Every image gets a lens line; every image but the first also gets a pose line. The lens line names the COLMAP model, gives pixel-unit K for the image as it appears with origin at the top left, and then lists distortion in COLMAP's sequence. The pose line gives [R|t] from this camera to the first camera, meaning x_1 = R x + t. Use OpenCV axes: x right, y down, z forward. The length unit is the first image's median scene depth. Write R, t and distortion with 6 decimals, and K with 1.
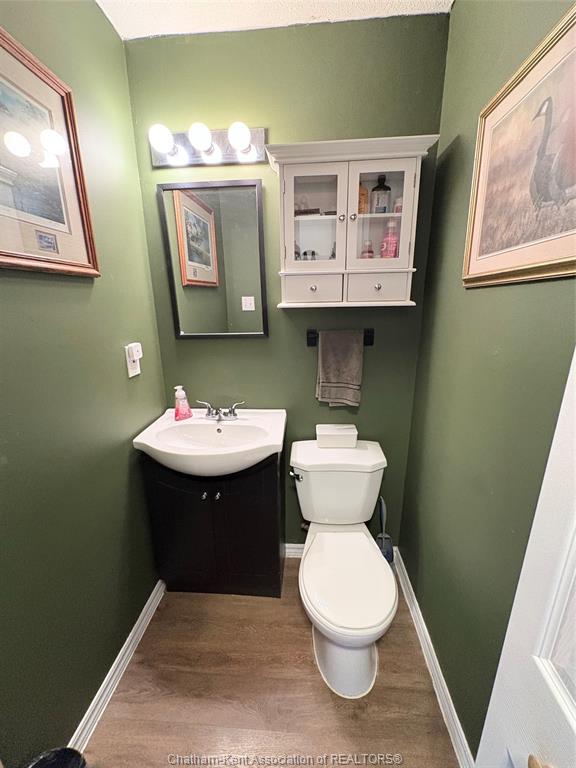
lens RADIAL K [[306.7, 0, 287.8], [0, 306.7, 402.0], [0, 0, 1]] dist [-0.000028, 0.000471]
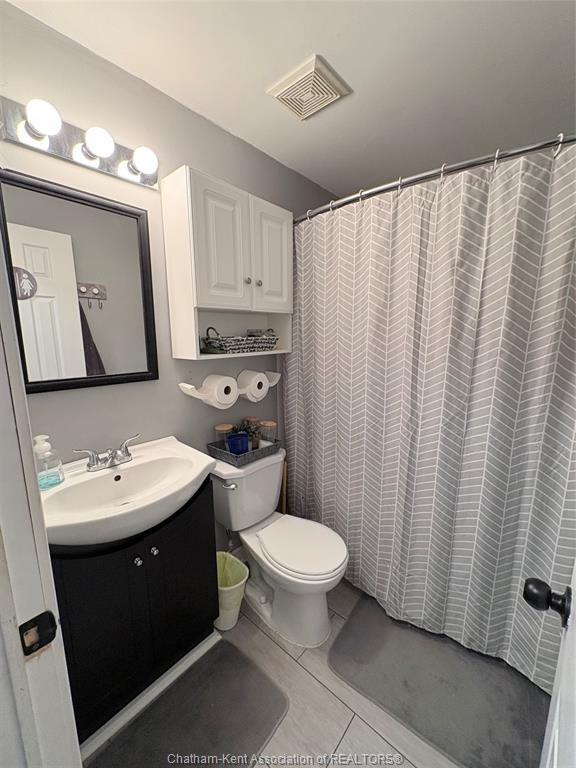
lens RADIAL K [[306.2, 0, 288.0], [0, 306.2, 384.0], [0, 0, 1]] dist [0.000480, 0.000274]
pose [[0.608058, -0.113503, 0.785737, -0.545268], [0.216390, 0.975948, -0.026478, -0.030473], [-0.763833, 0.186126, 0.617994, 0.126705]]
